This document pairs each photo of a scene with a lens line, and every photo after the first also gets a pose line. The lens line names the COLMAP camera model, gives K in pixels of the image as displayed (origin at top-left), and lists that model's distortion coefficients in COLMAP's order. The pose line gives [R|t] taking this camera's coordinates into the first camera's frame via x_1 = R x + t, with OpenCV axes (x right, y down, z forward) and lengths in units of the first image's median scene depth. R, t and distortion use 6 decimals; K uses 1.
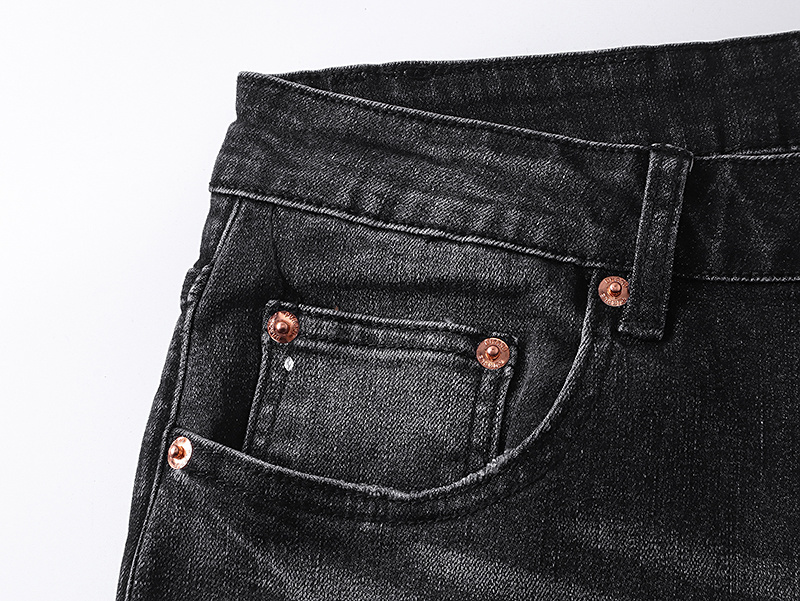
lens RADIAL K [[1277.1, 0, 400.0], [0, 1277.1, 300.5], [0, 0, 1]] dist [-0.102916, 0.051623]
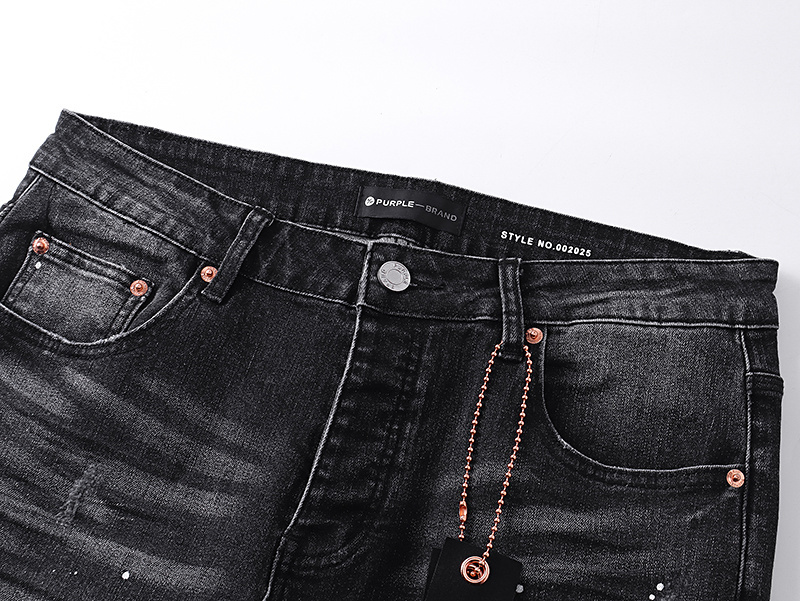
lens RADIAL K [[1277.1, 0, 400.0], [0, 1277.1, 300.5], [0, 0, 1]] dist [-0.102916, 0.051623]
pose [[0.961584, 0.272513, 0.033067, 0.384368], [-0.271859, 0.962063, -0.022952, -0.002870], [-0.038067, 0.013081, 0.999190, -0.907230]]
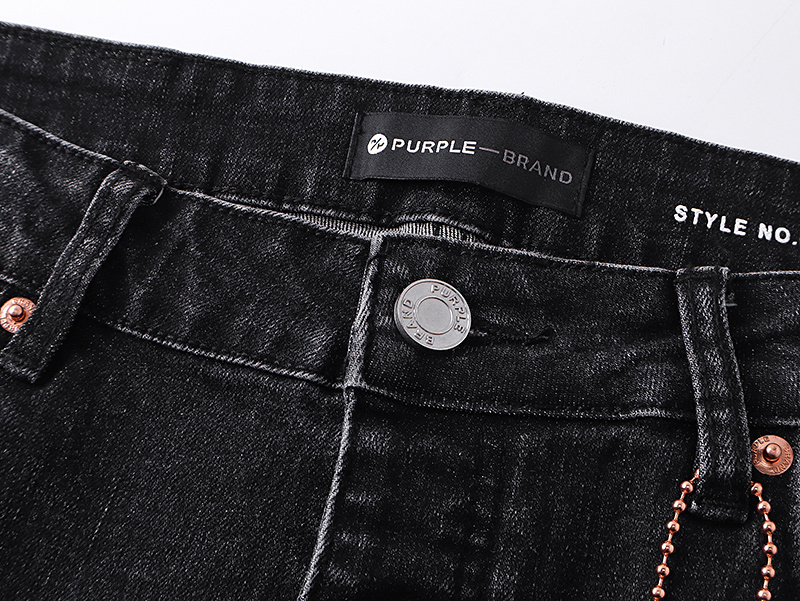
lens RADIAL K [[1277.1, 0, 400.0], [0, 1277.1, 300.5], [0, 0, 1]] dist [-0.102916, 0.051623]
pose [[0.966911, 0.254996, -0.007711, 0.412060], [-0.255004, 0.966940, -0.000007, -0.080248], [0.007454, 0.001973, 0.999970, 0.152191]]
